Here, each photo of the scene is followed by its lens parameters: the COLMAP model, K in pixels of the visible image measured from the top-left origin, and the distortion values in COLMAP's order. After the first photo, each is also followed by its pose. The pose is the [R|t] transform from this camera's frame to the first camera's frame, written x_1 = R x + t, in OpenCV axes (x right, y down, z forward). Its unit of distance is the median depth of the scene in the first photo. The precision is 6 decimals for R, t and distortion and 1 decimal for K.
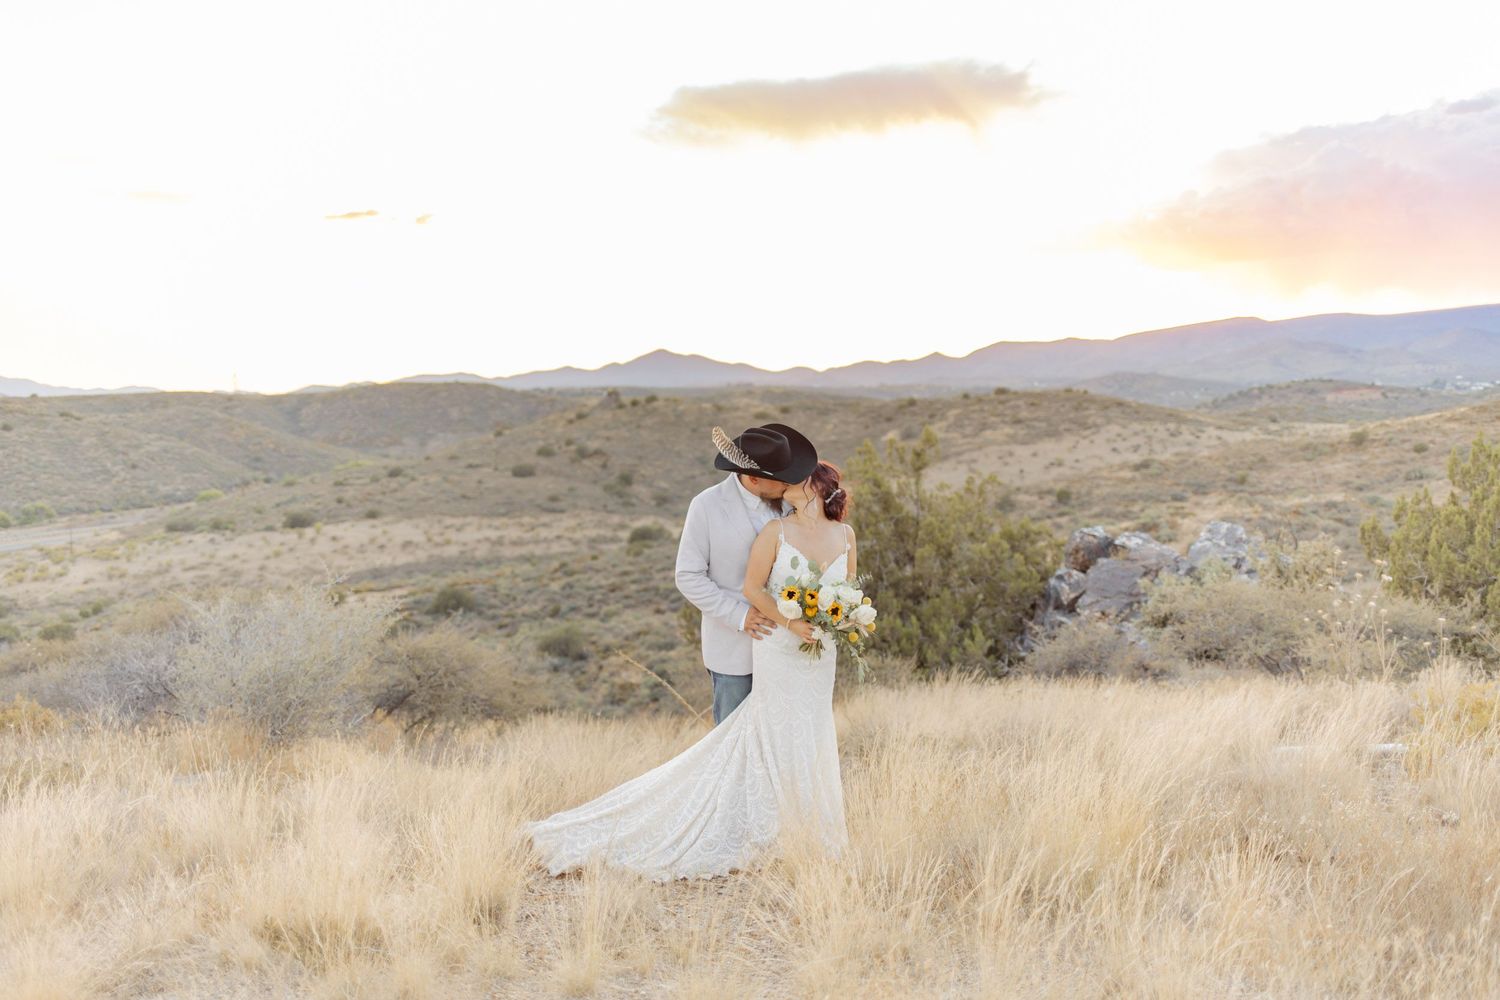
lens RADIAL K [[1417.3, 0, 750.0], [0, 1417.3, 500.0], [0, 0, 1]] dist [0.045228, -0.022175]
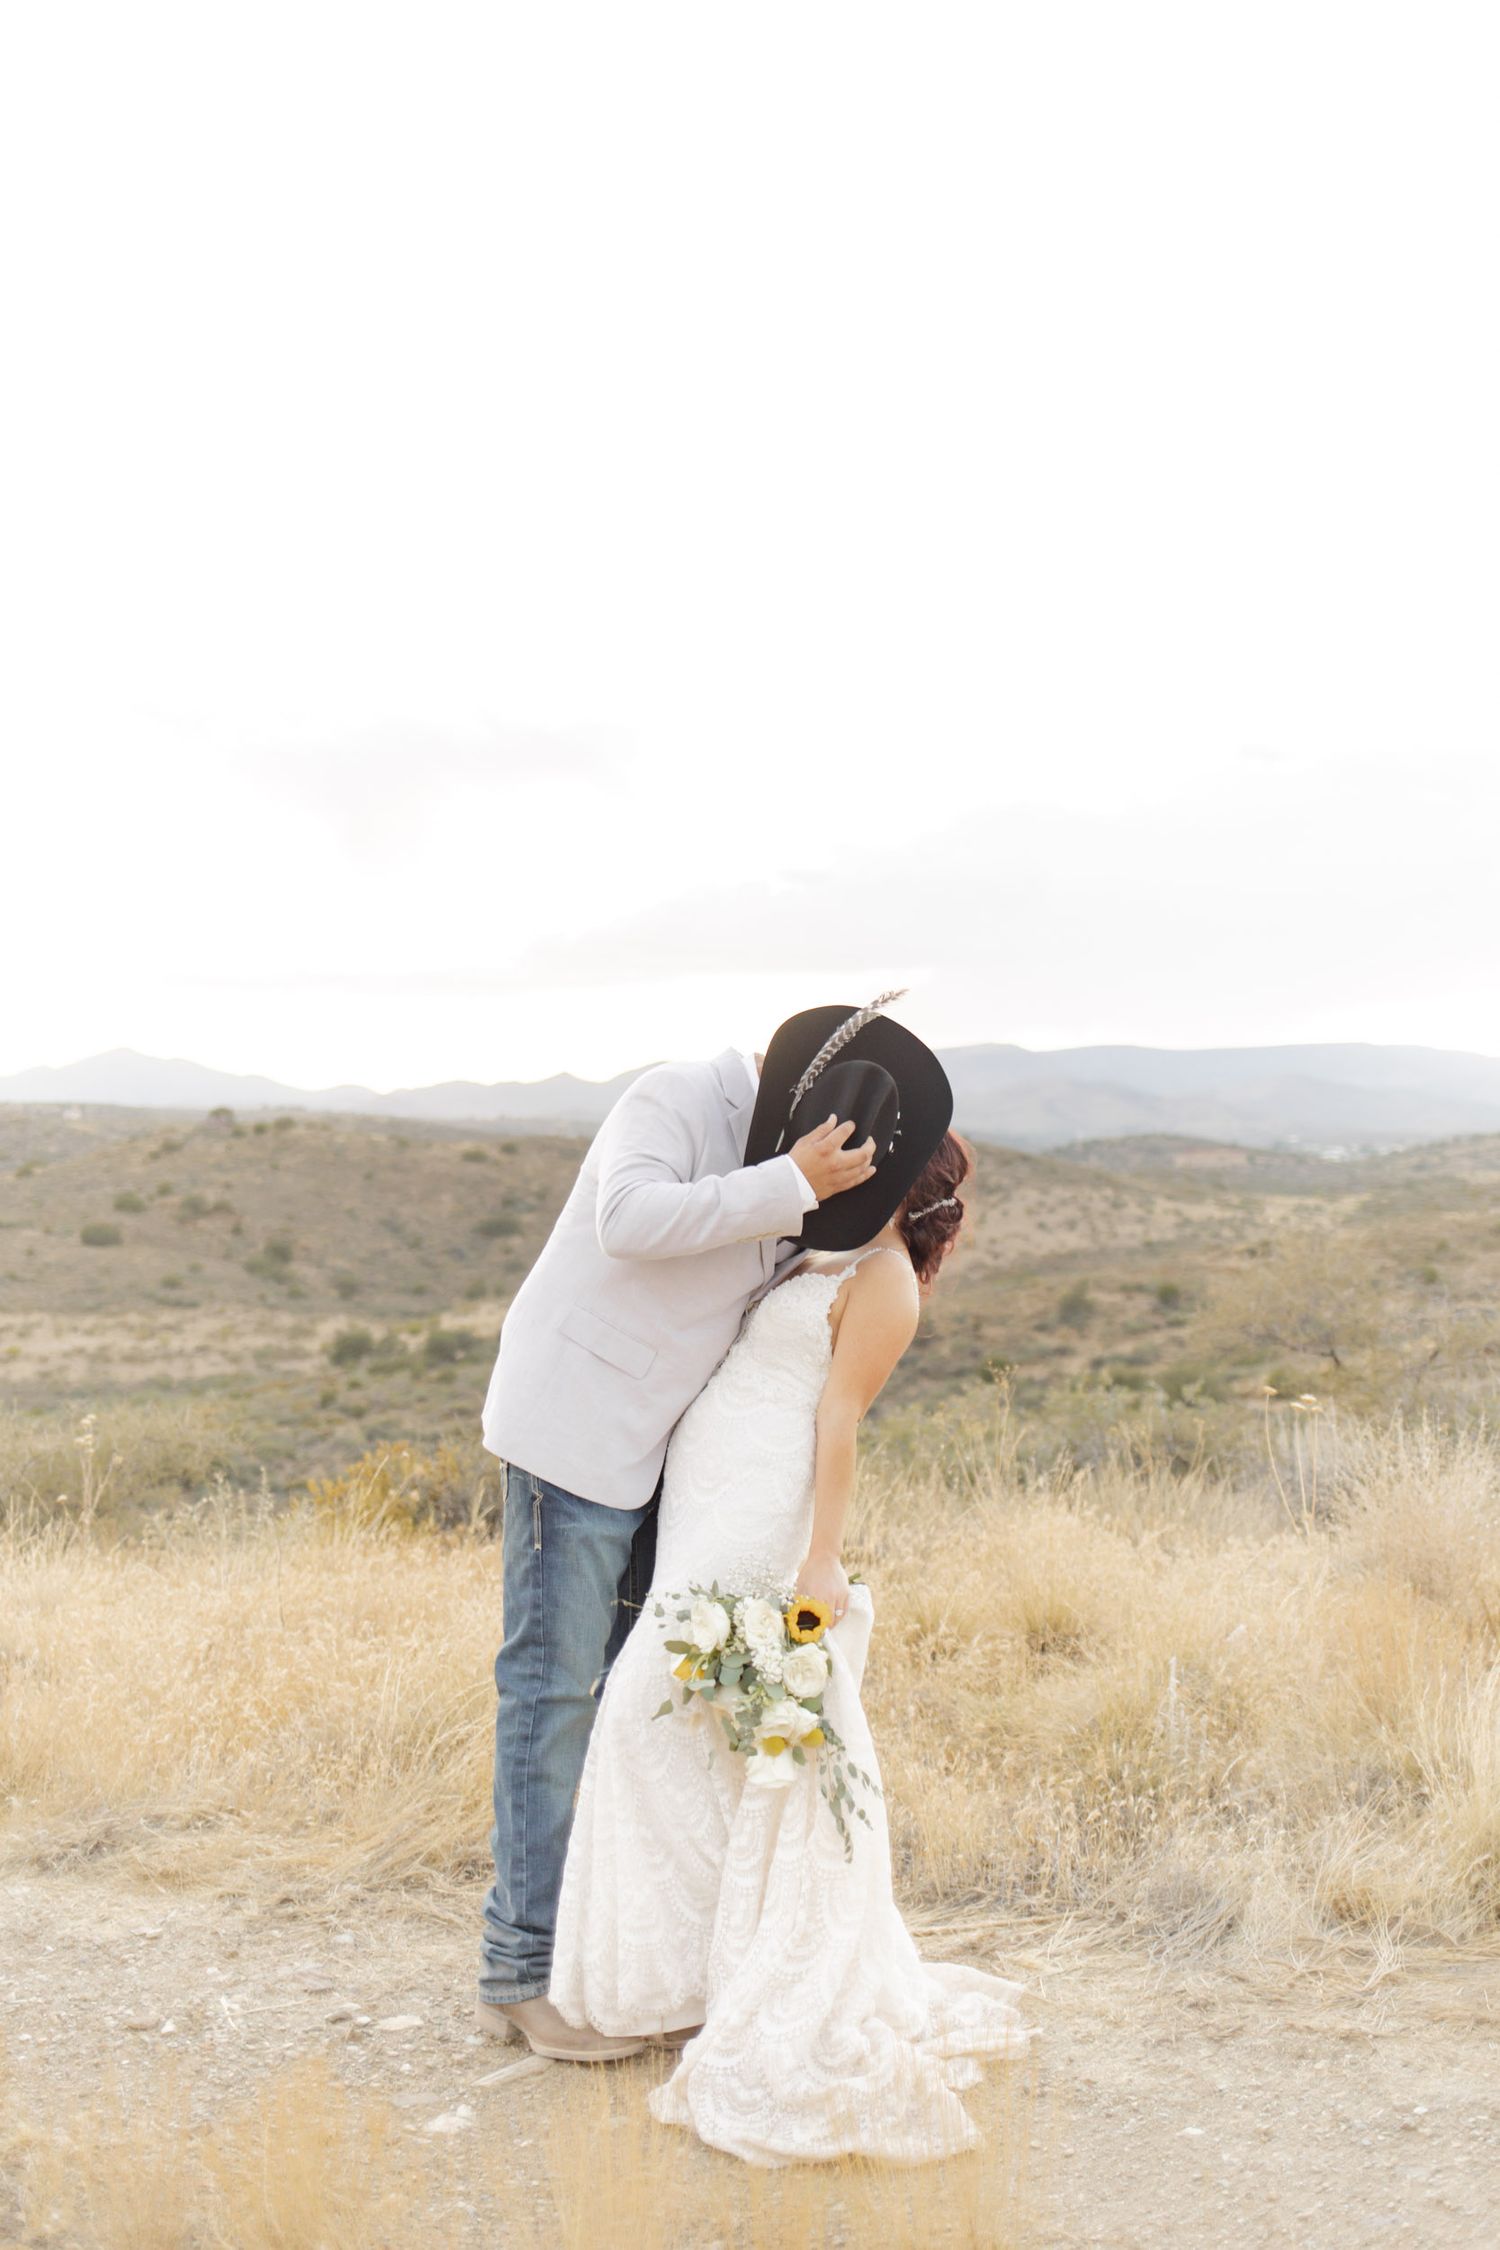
lens RADIAL K [[2126.0, 0, 750.0], [0, 2126.0, 1125.0], [0, 0, 1]] dist [0.045228, -0.022175]
pose [[0.963926, 0.038518, 0.263368, -0.139153], [-0.017465, 0.996494, -0.081818, 0.001720], [-0.265596, 0.074267, 0.961220, 0.068621]]
